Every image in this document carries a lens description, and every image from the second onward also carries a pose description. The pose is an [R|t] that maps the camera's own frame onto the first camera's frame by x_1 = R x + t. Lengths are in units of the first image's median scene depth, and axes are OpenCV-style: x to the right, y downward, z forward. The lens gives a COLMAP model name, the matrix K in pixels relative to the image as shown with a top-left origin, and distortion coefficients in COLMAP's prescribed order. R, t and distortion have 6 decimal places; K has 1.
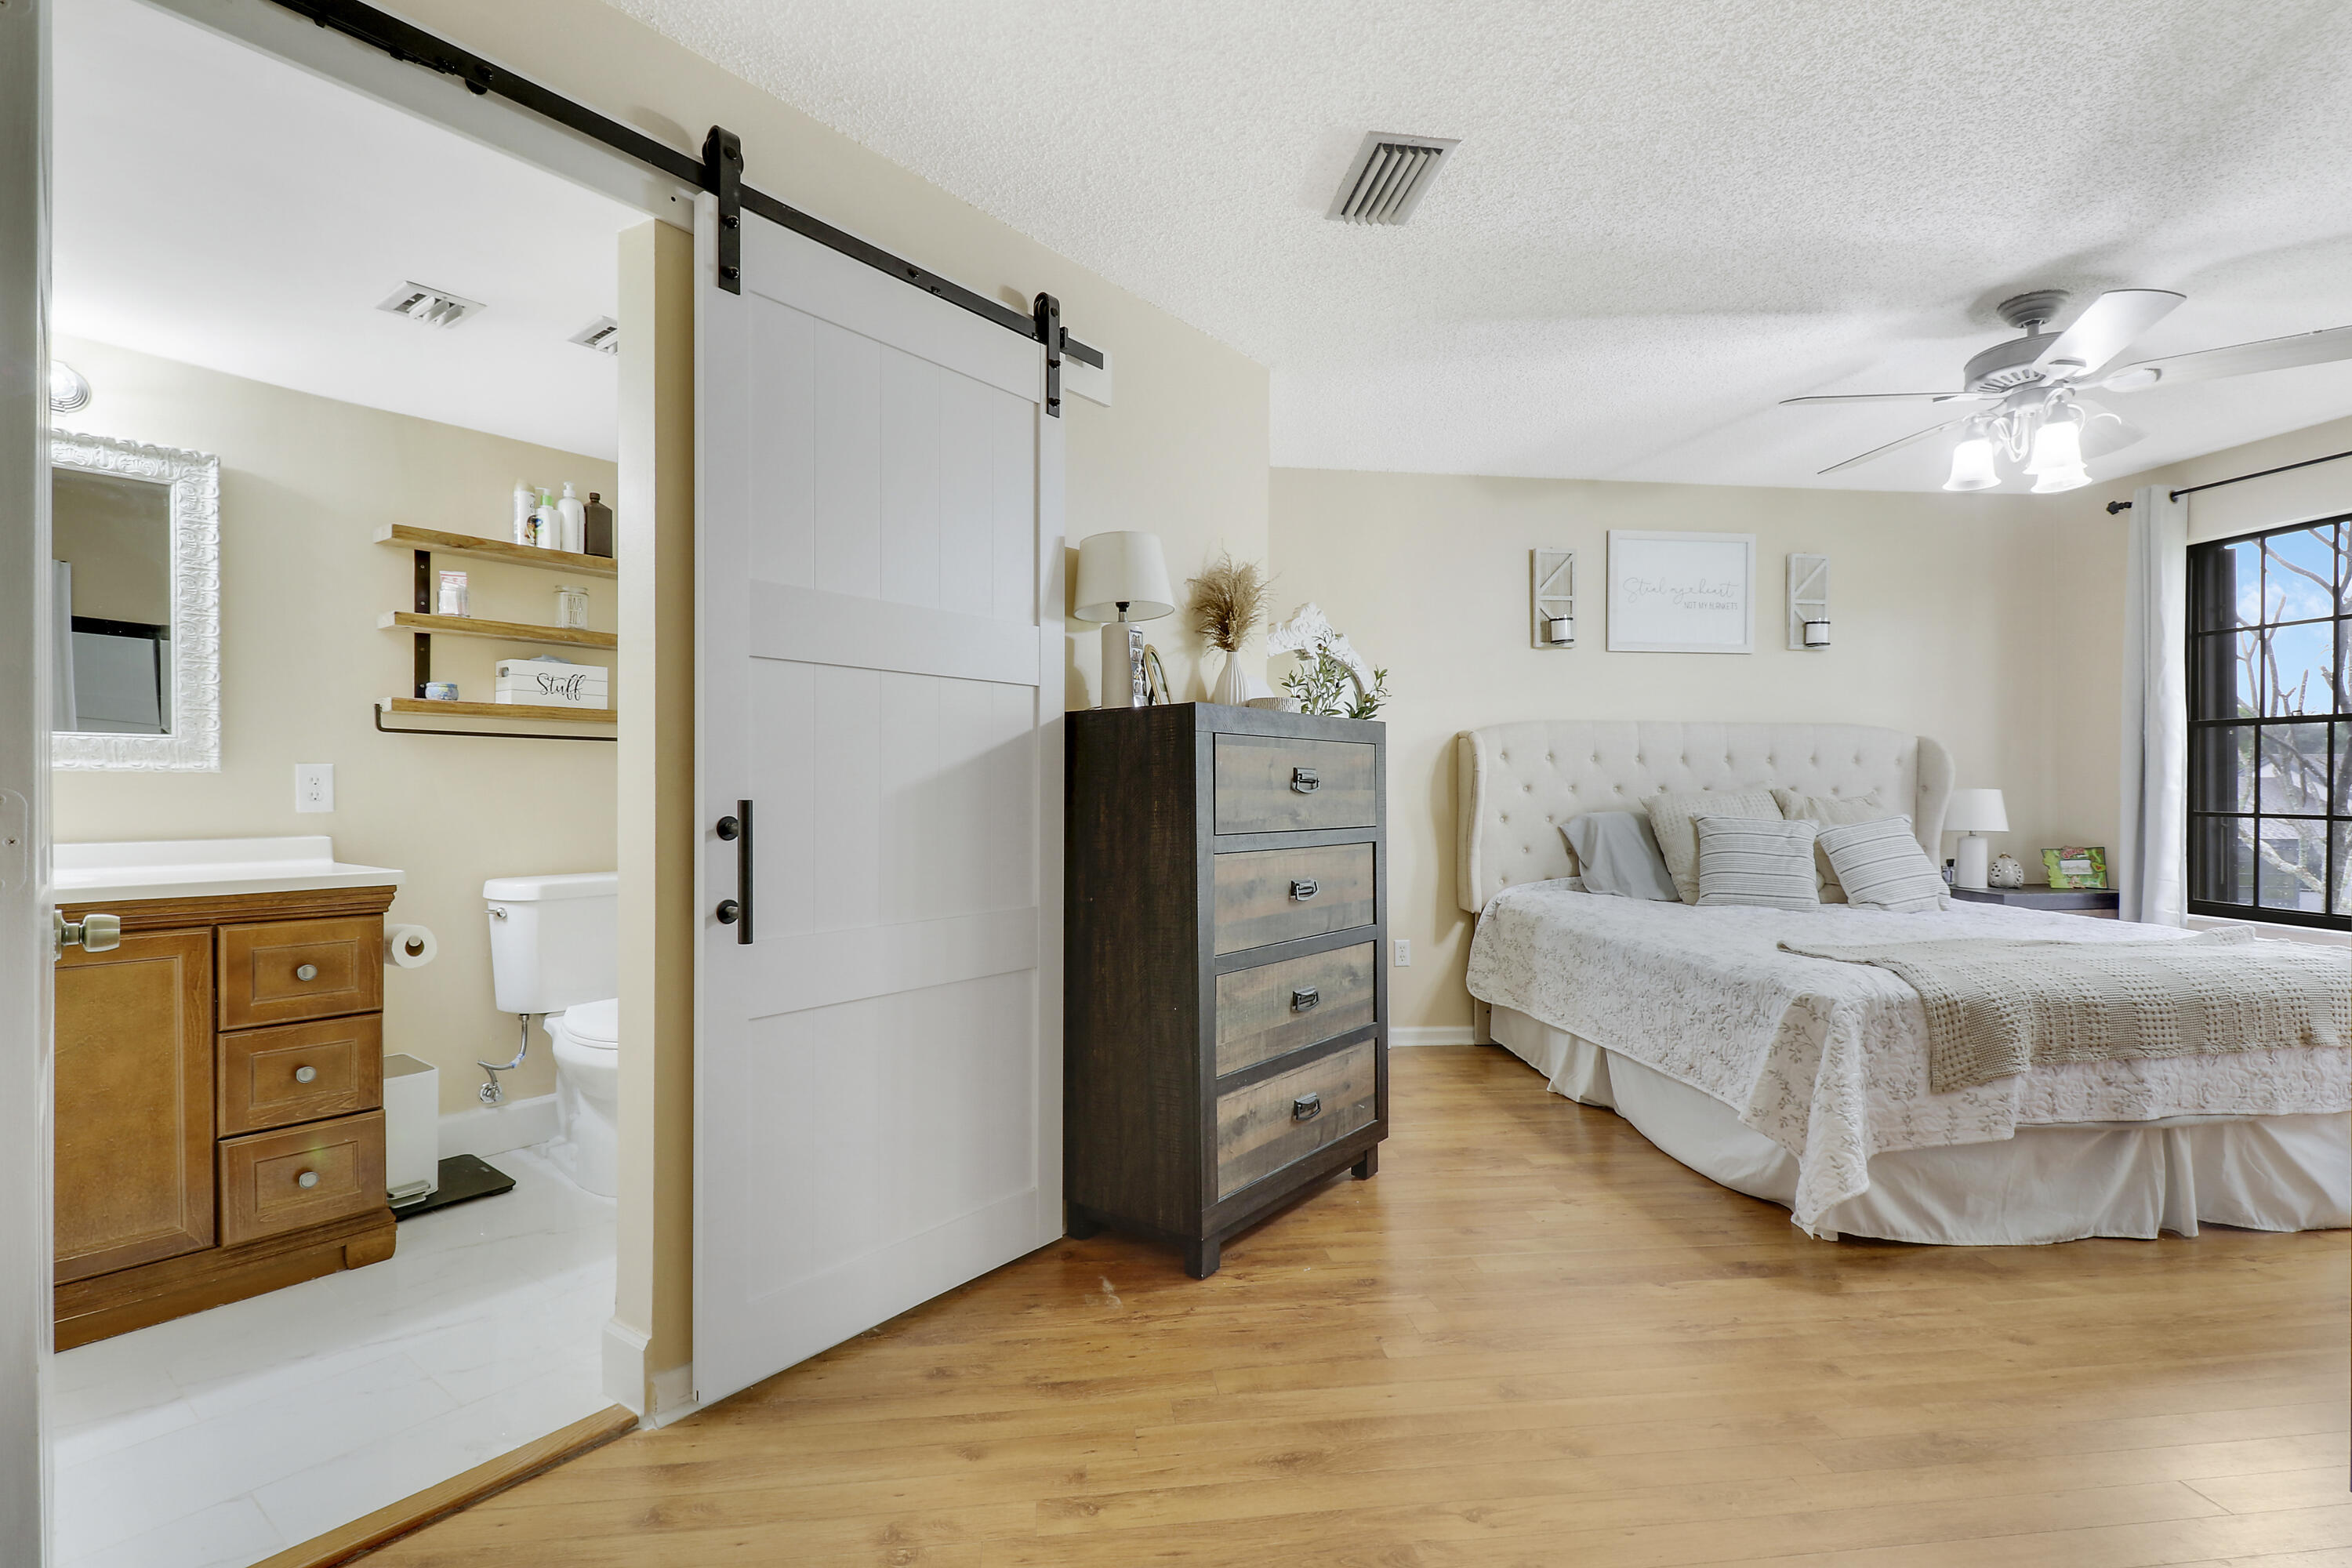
lens RADIAL K [[1075.4, 0, 1176.0], [0, 1075.4, 784.0], [0, 0, 1]] dist [0.022273, -0.016473]
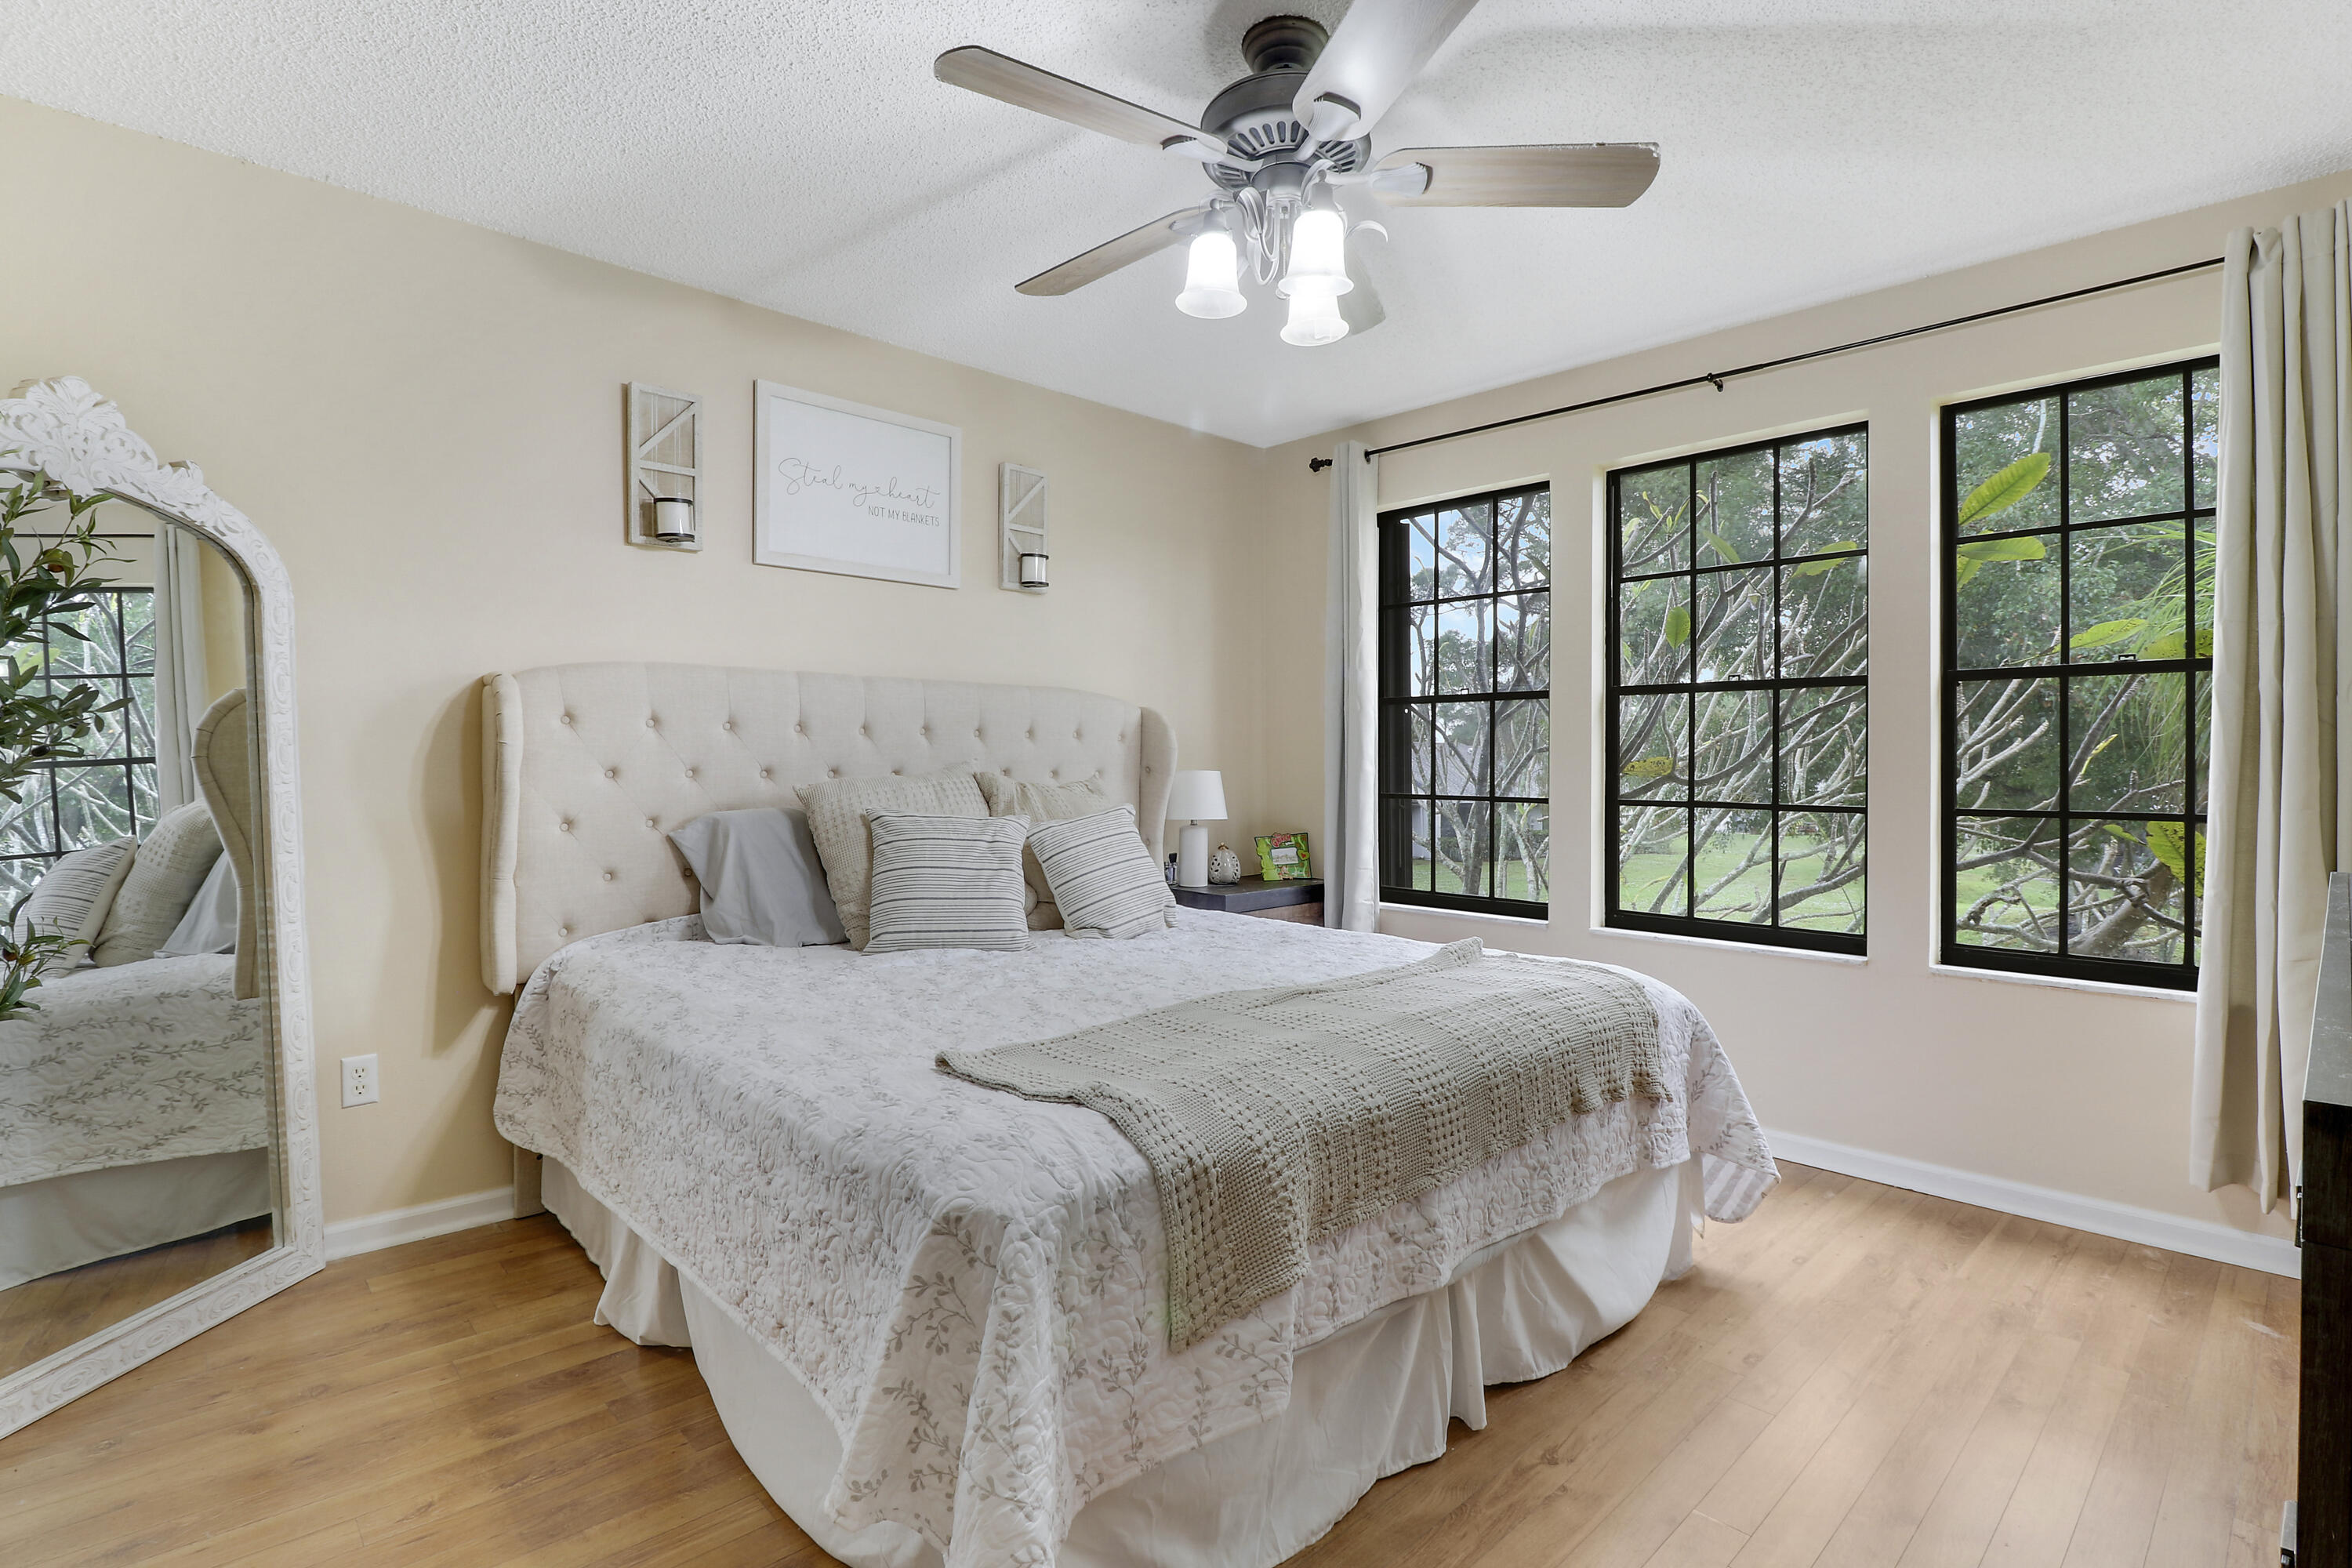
lens RADIAL K [[1122.9, 0, 1181.0], [0, 1122.9, 774.0], [0, 0, 1]] dist [0.002796, -0.019350]
pose [[0.802790, -0.006696, 0.596224, 0.312195], [0.001764, 0.999959, 0.008855, -0.000916], [-0.596259, -0.006057, 0.802769, 0.462491]]
